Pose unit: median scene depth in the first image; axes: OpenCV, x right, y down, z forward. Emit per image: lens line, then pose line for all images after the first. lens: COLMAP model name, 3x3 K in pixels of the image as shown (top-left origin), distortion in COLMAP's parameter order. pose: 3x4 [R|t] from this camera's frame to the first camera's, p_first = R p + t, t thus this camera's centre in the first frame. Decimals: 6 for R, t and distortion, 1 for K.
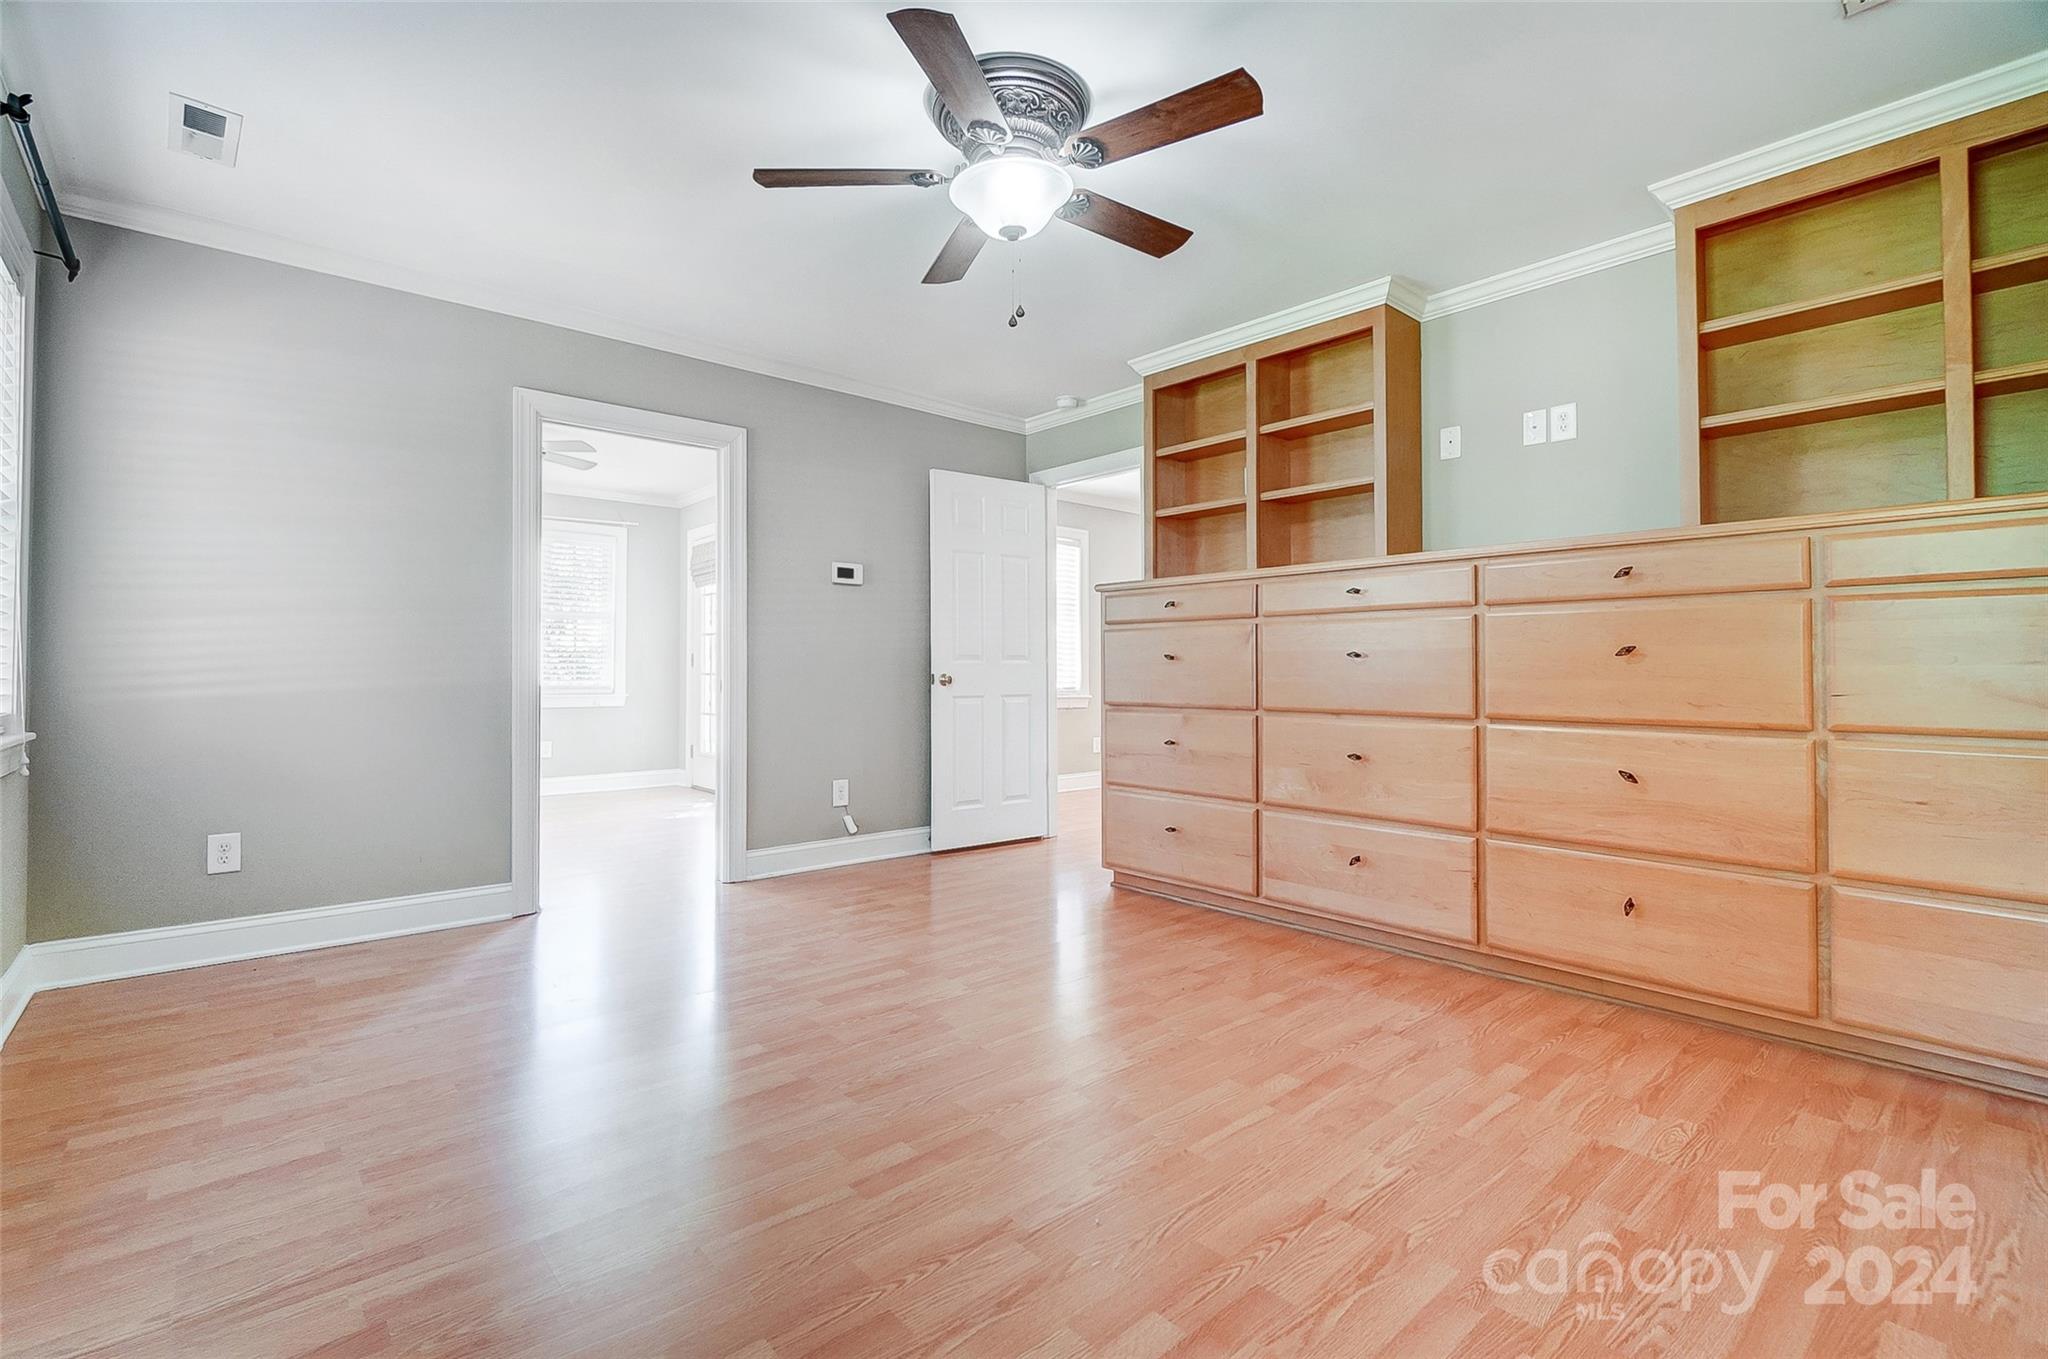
lens RADIAL K [[920.2, 0, 1015.7], [0, 920.2, 658.1], [0, 0, 1]] dist [-0.010574, -0.000297]
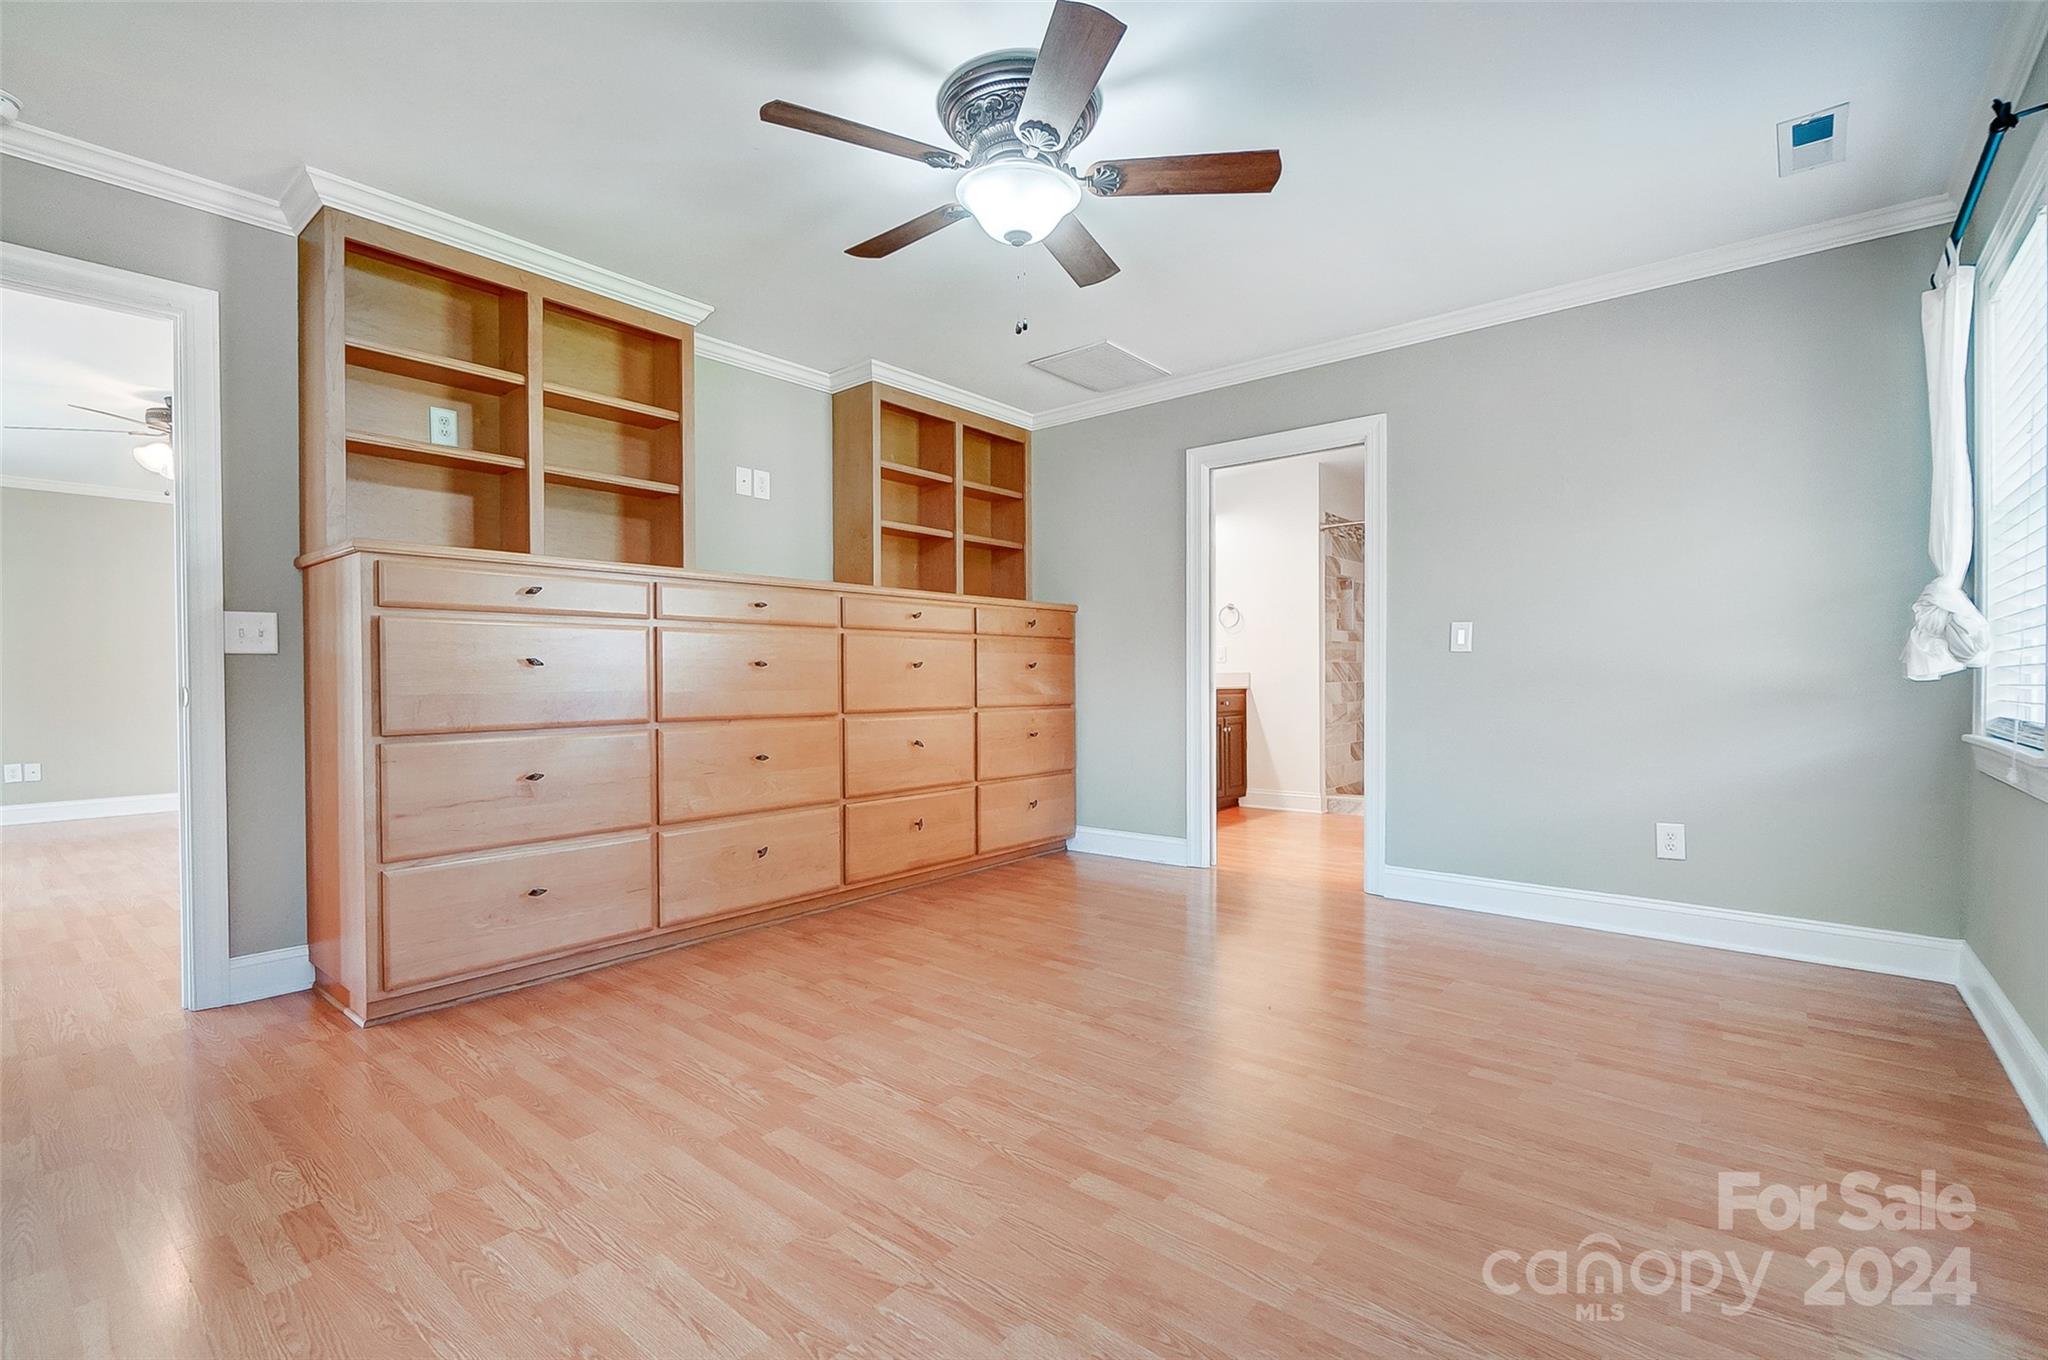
lens RADIAL K [[920.2, 0, 1015.7], [0, 920.2, 658.6], [0, 0, 1]] dist [-0.010574, -0.000297]
pose [[-0.157282, 0.015101, 0.987438, -0.817399], [-0.006883, 0.999842, -0.016387, 0.006795], [-0.987530, -0.009374, -0.157153, 0.940284]]
